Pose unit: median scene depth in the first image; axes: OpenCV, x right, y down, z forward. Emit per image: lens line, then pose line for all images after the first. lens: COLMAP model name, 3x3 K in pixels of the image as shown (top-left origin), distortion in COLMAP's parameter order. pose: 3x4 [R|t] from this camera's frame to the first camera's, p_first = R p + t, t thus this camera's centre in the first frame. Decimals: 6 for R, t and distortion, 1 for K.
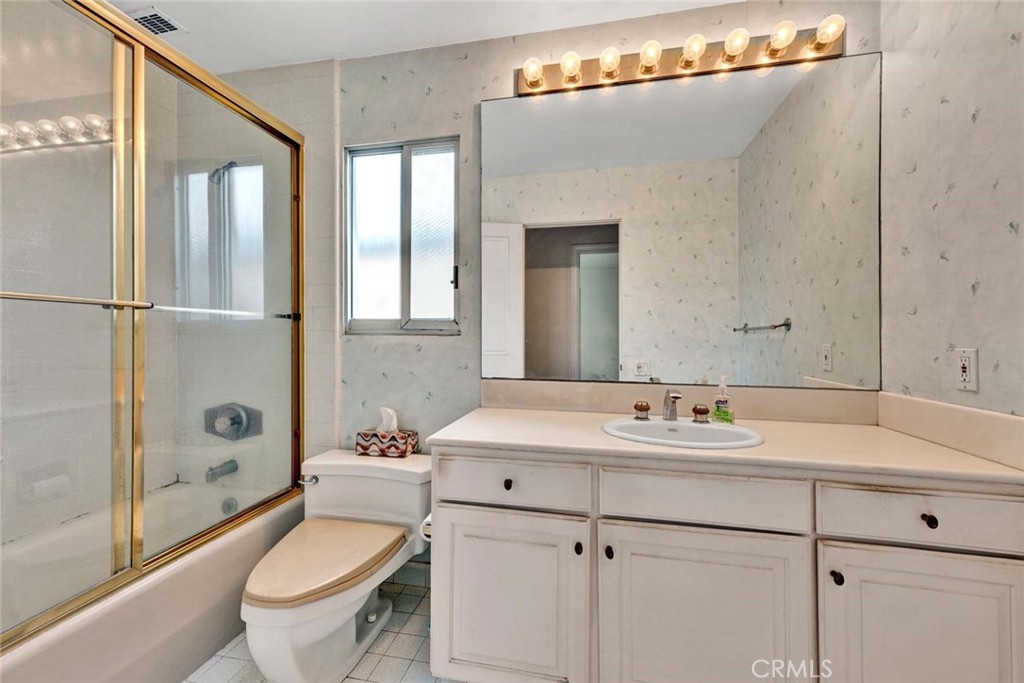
lens RADIAL K [[417.3, 0, 511.1], [0, 417.3, 340.8], [0, 0, 1]] dist [0.007321, -0.000306]
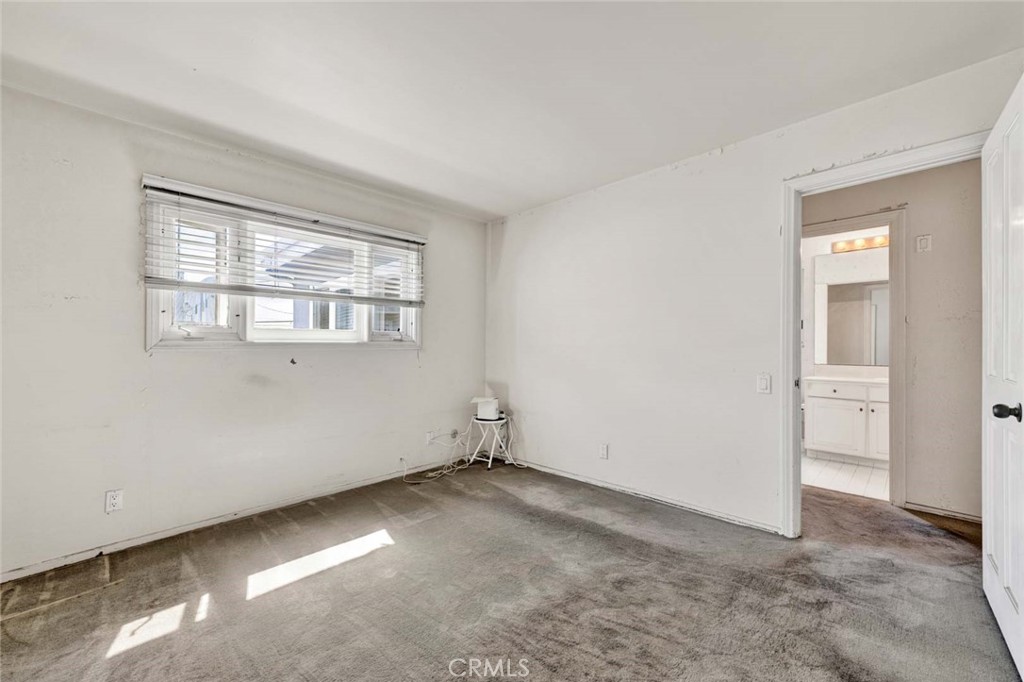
lens RADIAL K [[417.3, 0, 511.8], [0, 417.3, 341.7], [0, 0, 1]] dist [0.007321, -0.000306]
pose [[0.841552, 0.000085, -0.540176, -0.379587], [-0.000165, 1.000000, -0.000100, -0.062097], [0.540176, 0.000174, 0.841552, -3.324217]]
